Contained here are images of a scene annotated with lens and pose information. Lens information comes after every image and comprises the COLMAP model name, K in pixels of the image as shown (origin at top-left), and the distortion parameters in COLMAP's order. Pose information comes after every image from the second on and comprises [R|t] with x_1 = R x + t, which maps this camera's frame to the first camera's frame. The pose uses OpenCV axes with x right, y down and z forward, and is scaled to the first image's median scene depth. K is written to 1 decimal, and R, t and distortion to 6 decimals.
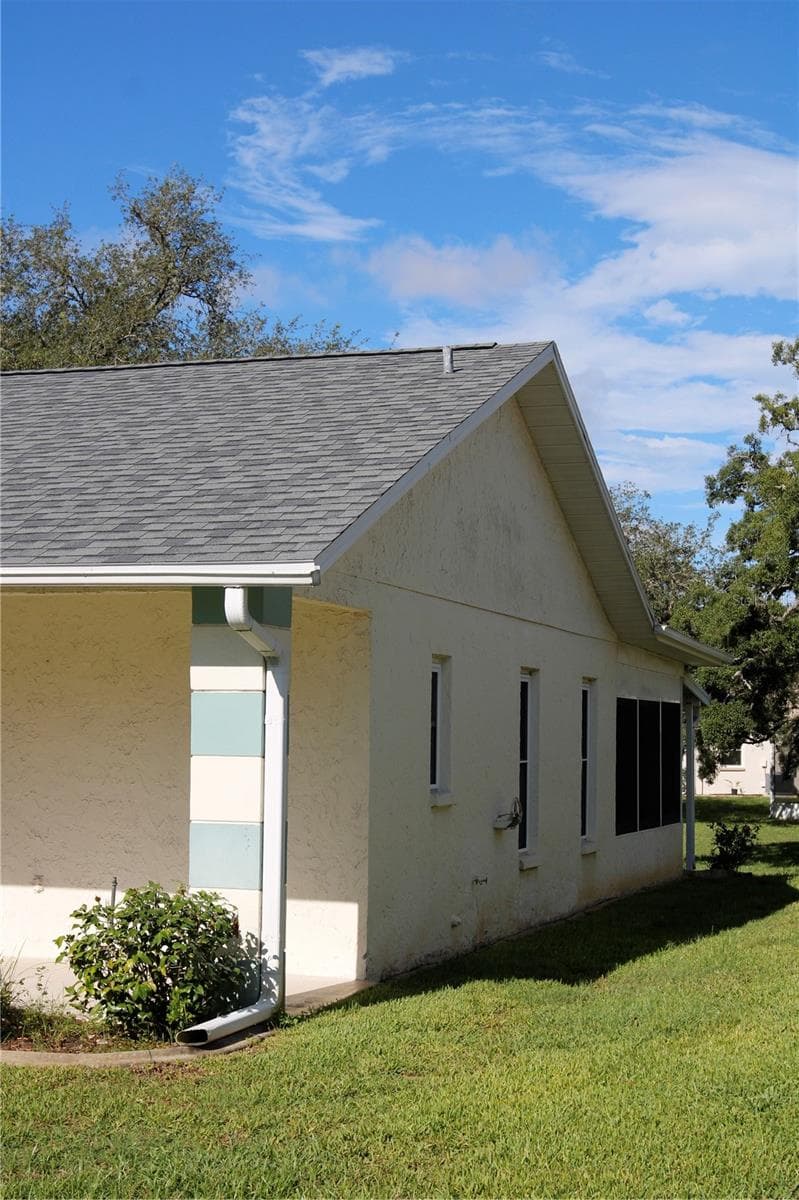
lens RADIAL K [[1610.3, 0, 399.5], [0, 1610.3, 600.0], [0, 0, 1]] dist [-0.005942, -0.000357]
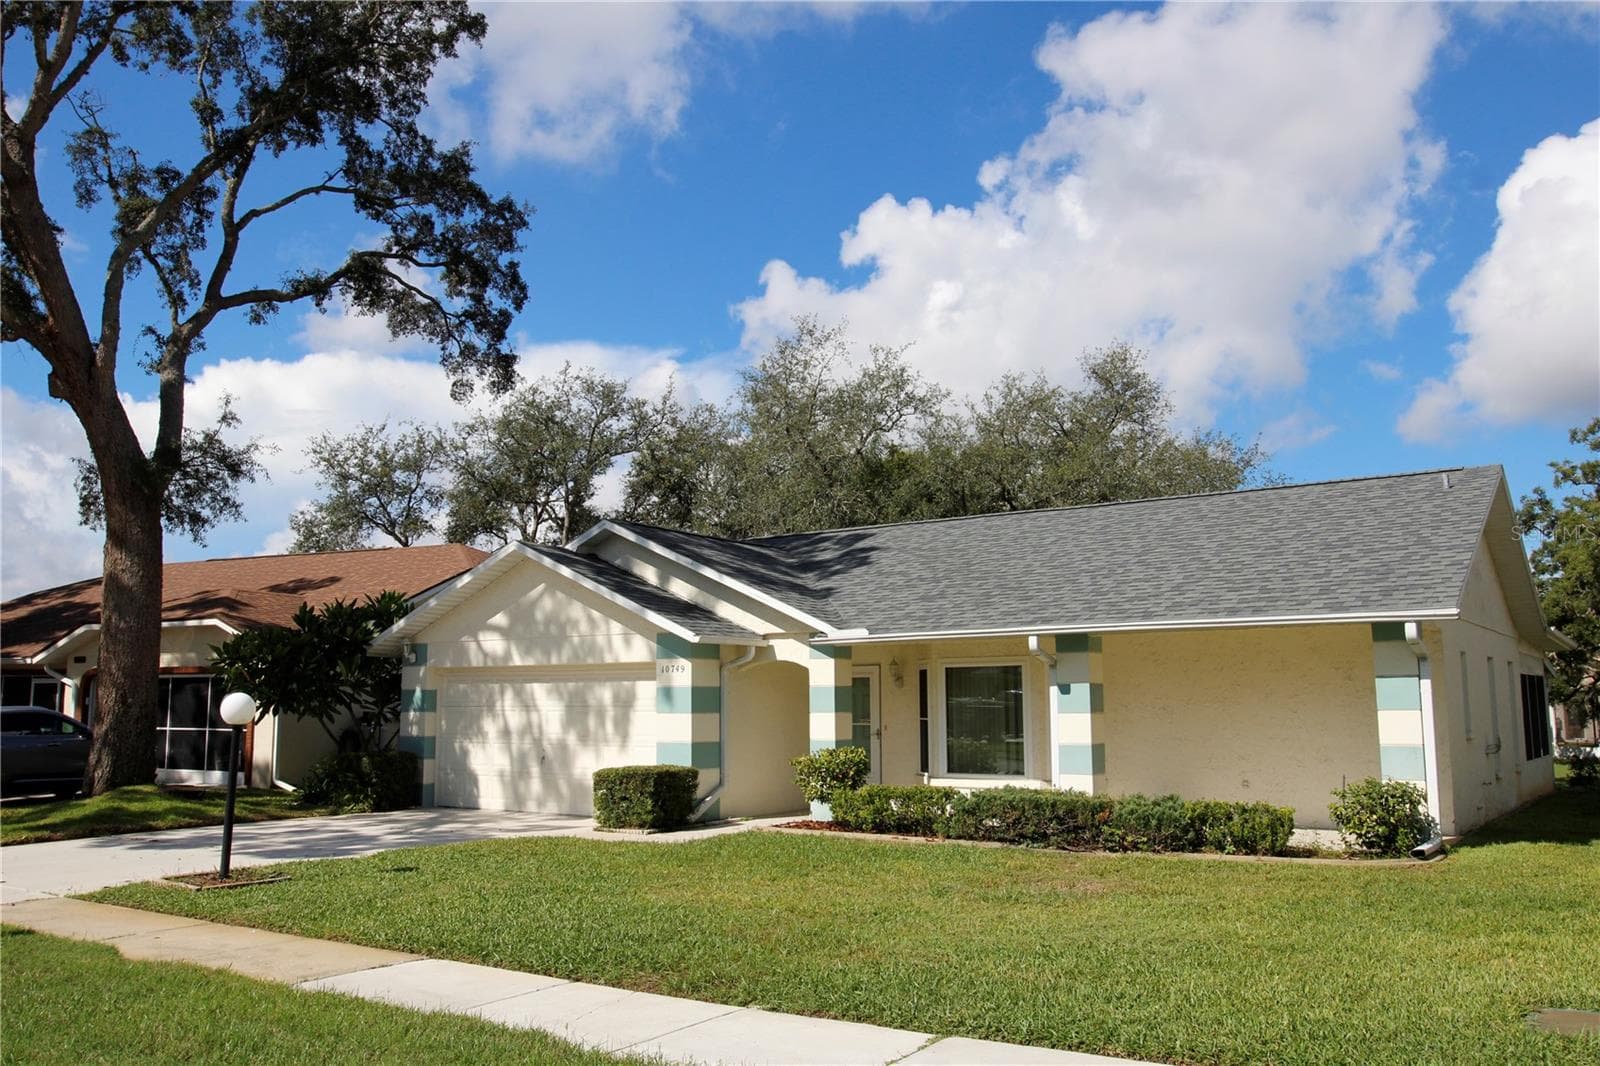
lens RADIAL K [[1178.2, 0, 800.0], [0, 1178.2, 533.0], [0, 0, 1]] dist [-0.083965, 0.060422]
pose [[0.958072, -0.055944, -0.281013, -0.290646], [0.037471, 0.996794, -0.070688, -0.031107], [0.284067, 0.057194, 0.957097, -0.388275]]
